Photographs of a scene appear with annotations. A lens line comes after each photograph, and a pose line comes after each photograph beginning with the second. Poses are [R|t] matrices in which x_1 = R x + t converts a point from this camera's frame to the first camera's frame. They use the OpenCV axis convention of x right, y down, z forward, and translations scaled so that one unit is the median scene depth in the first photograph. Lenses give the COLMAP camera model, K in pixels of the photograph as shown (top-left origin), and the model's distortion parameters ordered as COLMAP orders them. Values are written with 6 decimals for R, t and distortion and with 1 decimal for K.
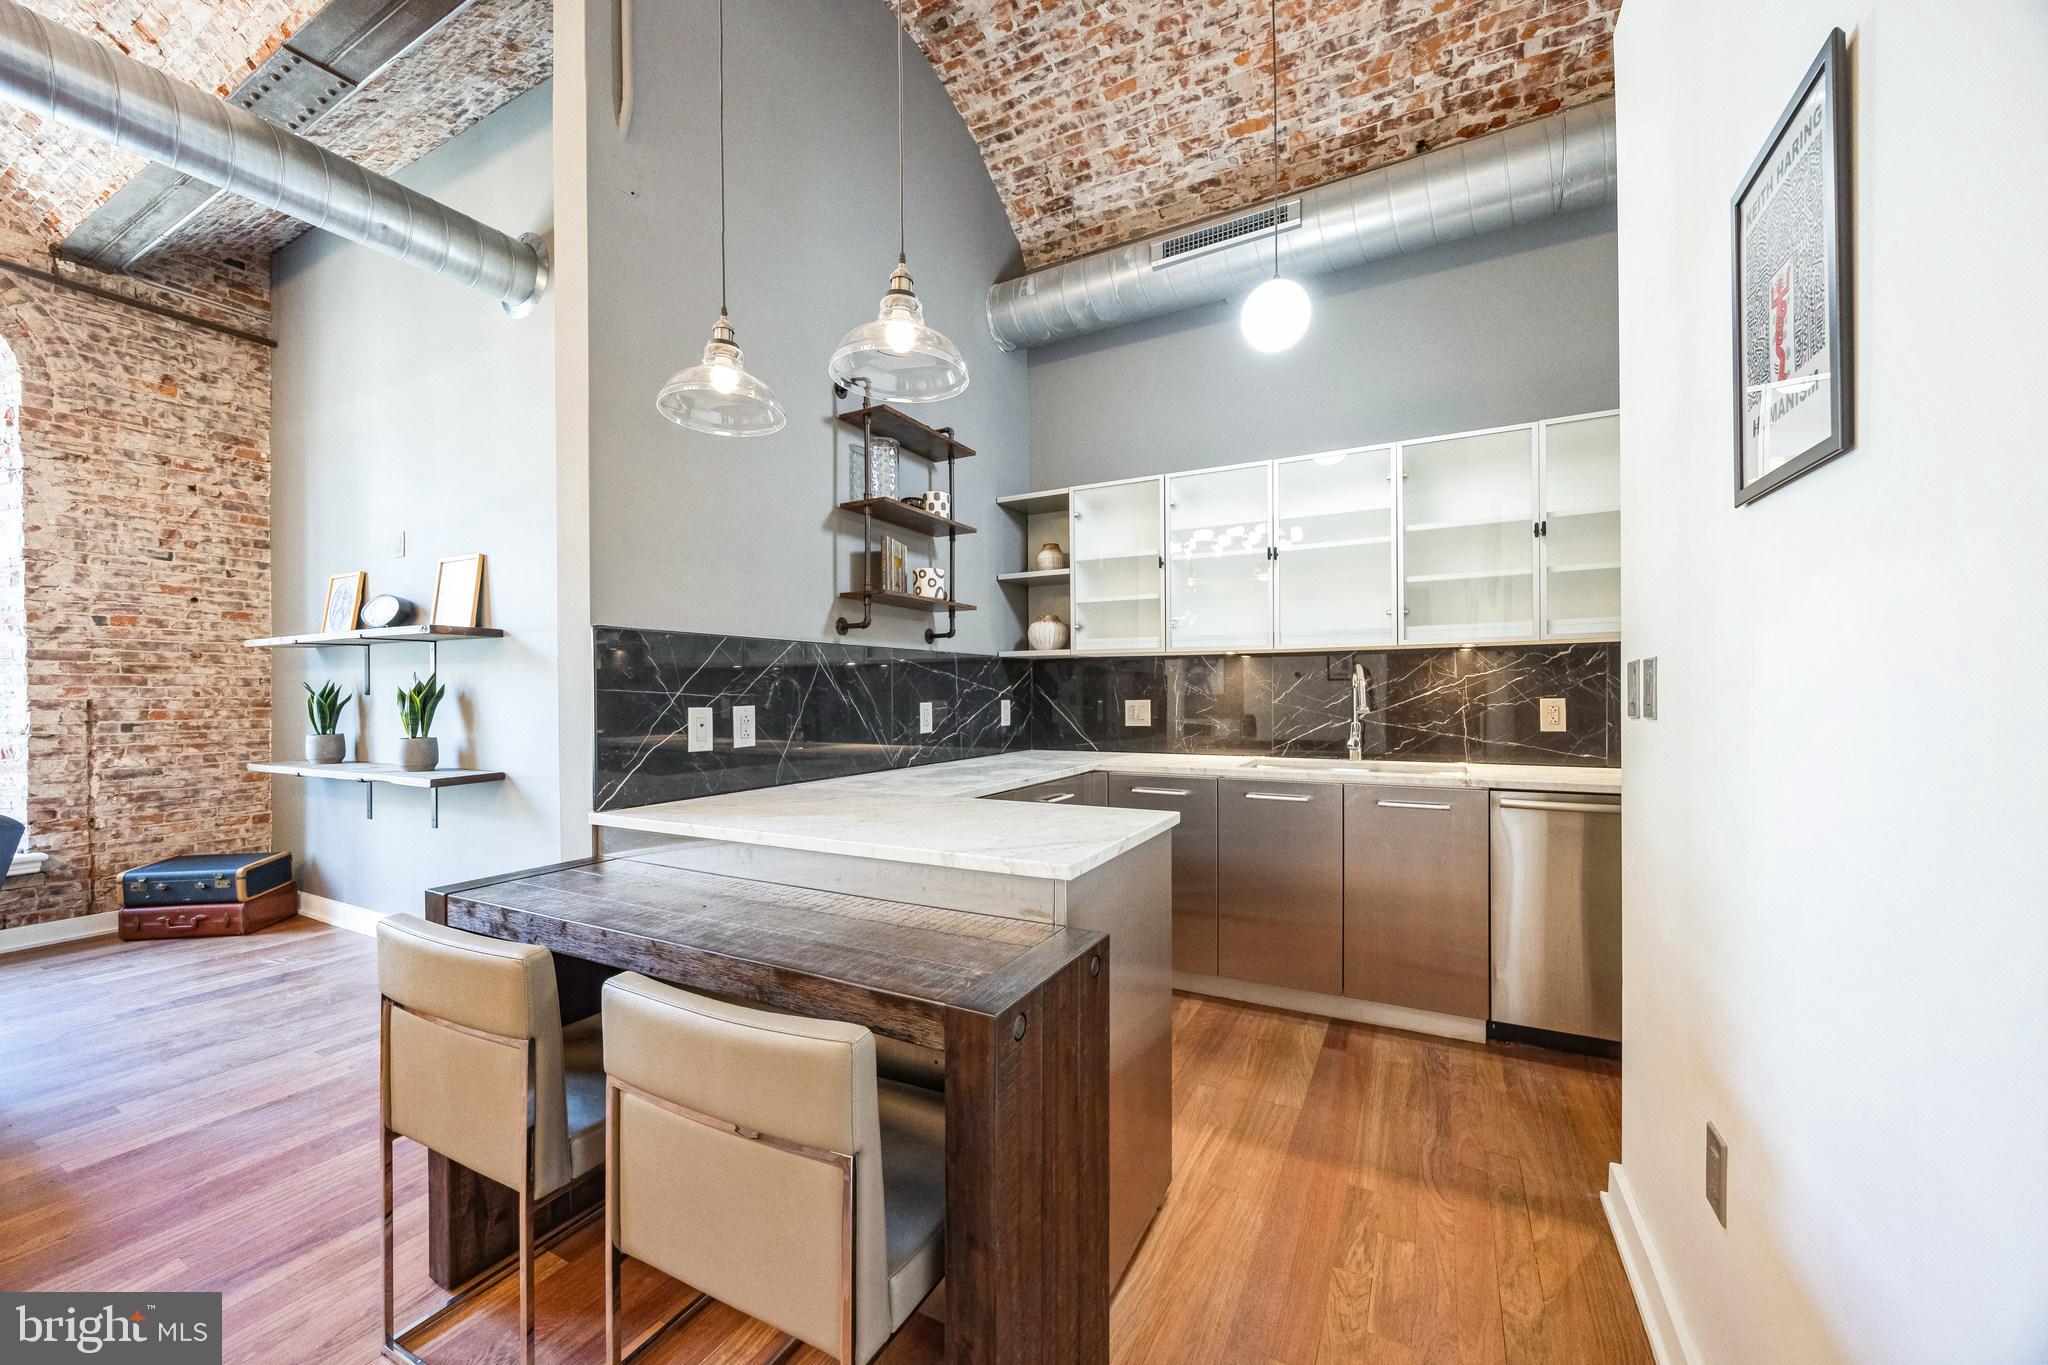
lens RADIAL K [[772.2, 0, 1015.6], [0, 772.2, 691.1], [0, 0, 1]] dist [-0.005020, -0.000182]
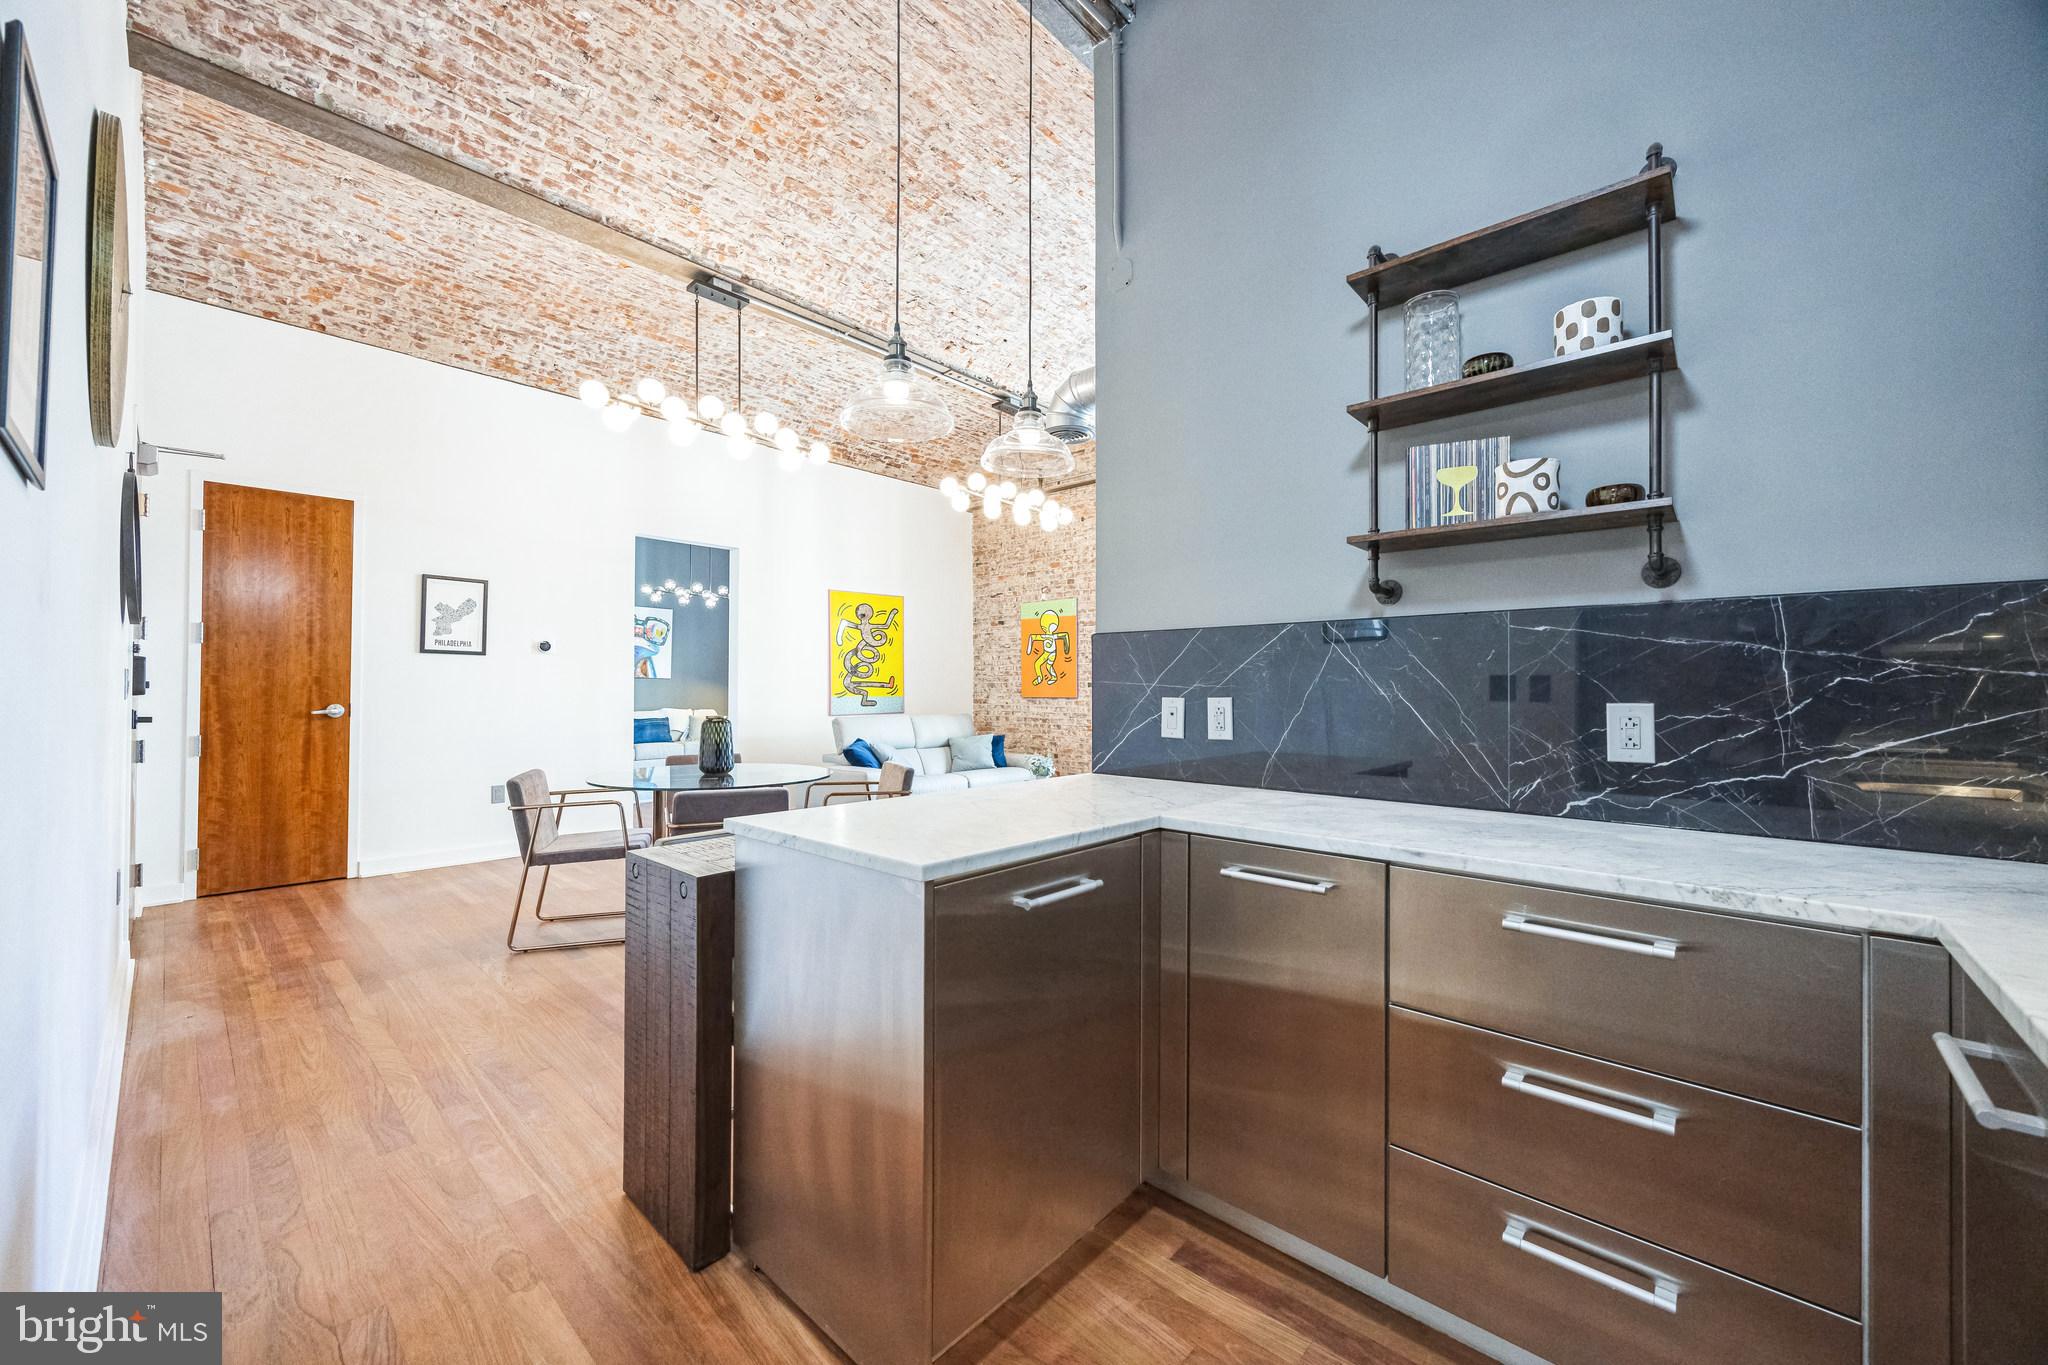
lens RADIAL K [[772.2, 0, 1055.6], [0, 772.2, 684.2], [0, 0, 1]] dist [-0.005020, -0.000182]
pose [[-0.211263, -0.004792, -0.977417, 0.475143], [-0.003700, 0.999985, -0.004103, 0.005566], [0.977422, 0.002749, -0.211278, 0.735245]]
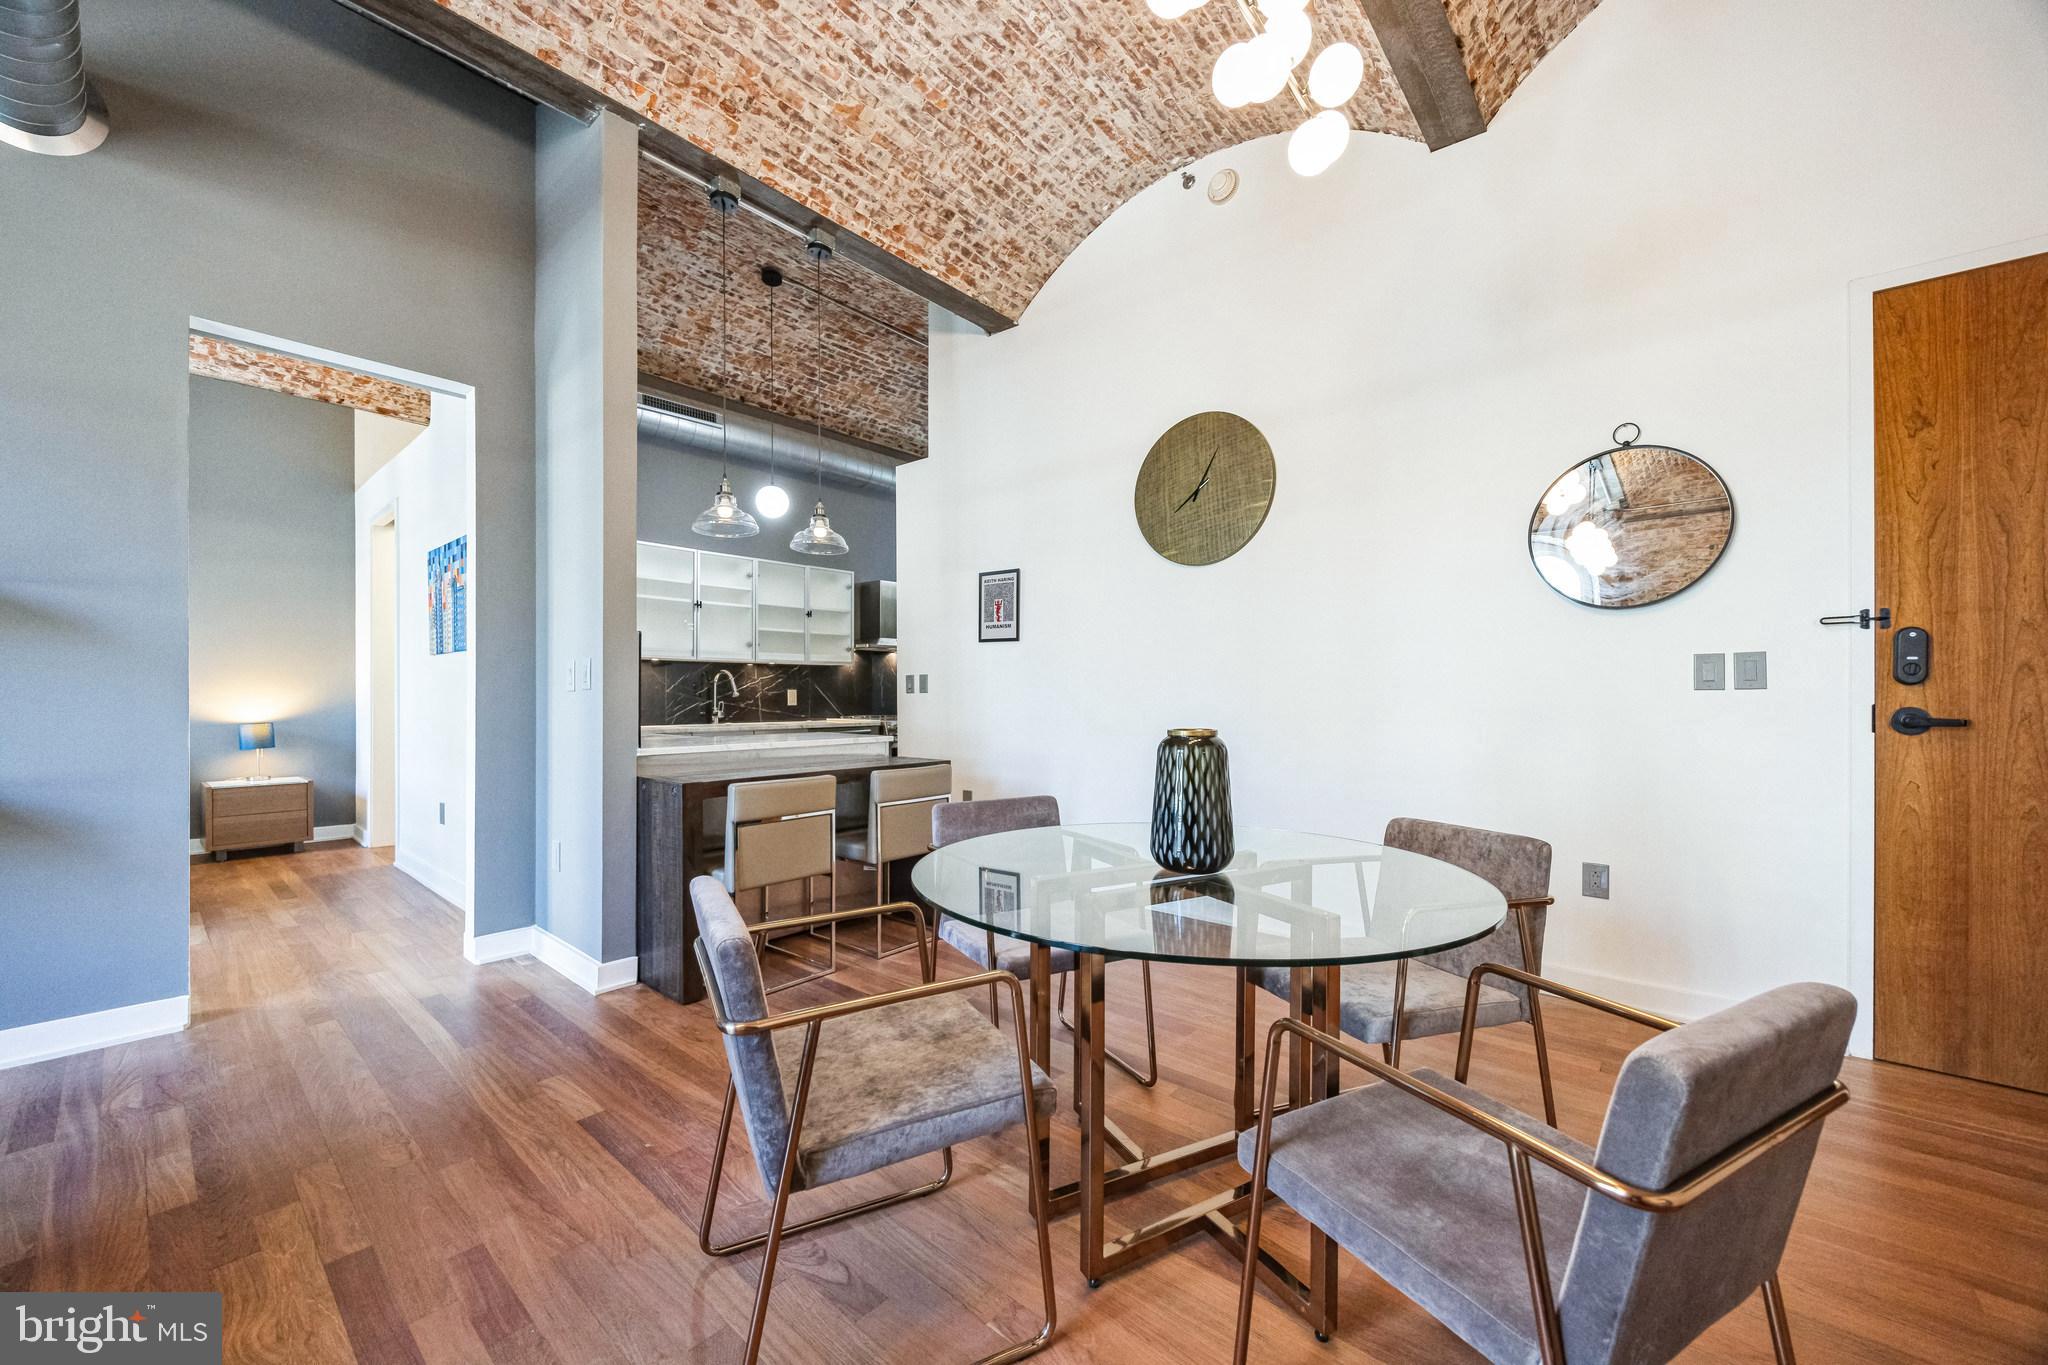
lens RADIAL K [[772.2, 0, 1017.7], [0, 772.2, 695.2], [0, 0, 1]] dist [-0.005020, -0.000182]
pose [[0.213202, 0.004229, 0.976999, -1.184279], [0.002972, 0.999983, -0.004977, 0.035686], [-0.977004, 0.003965, 0.213186, -0.069498]]
